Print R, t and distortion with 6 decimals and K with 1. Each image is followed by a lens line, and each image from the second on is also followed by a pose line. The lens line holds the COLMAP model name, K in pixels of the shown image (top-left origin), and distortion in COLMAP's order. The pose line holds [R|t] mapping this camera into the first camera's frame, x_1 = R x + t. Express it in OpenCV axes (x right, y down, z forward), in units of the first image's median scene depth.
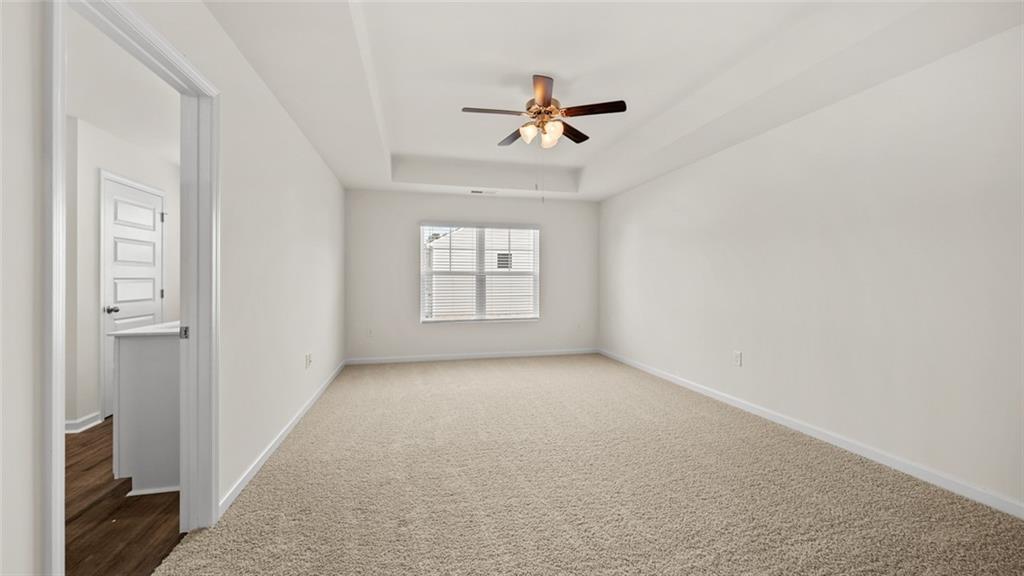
lens RADIAL K [[408.1, 0, 509.7], [0, 408.1, 282.3], [0, 0, 1]] dist [0.001364, 0.000768]
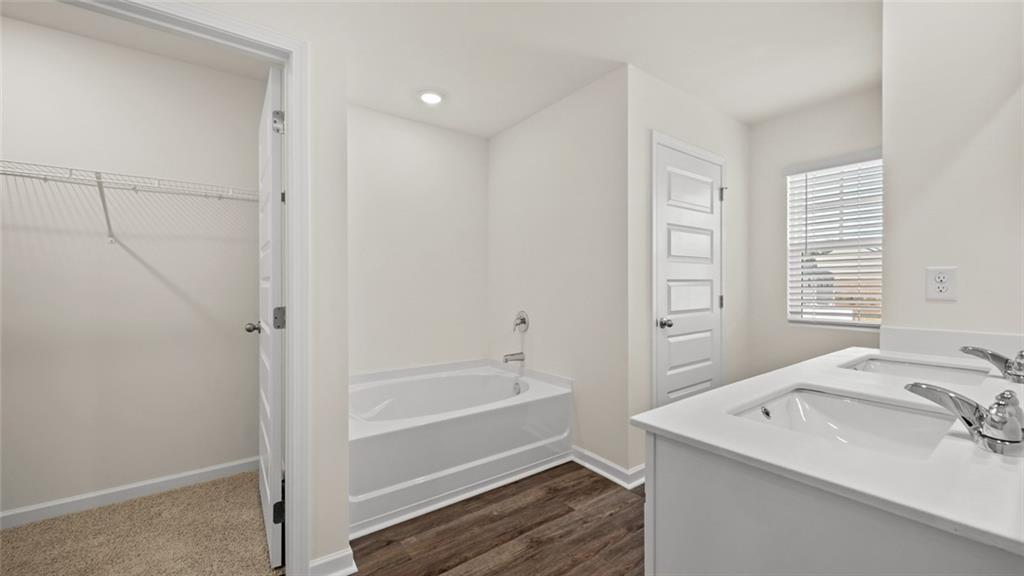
lens RADIAL K [[408.1, 0, 510.2], [0, 408.1, 288.4], [0, 0, 1]] dist [0.001364, 0.000768]
pose [[0.401204, -0.000334, -0.915989, -0.398013], [0.003065, 0.999995, 0.000978, 0.003375], [0.915984, -0.003200, 0.401203, 0.434283]]
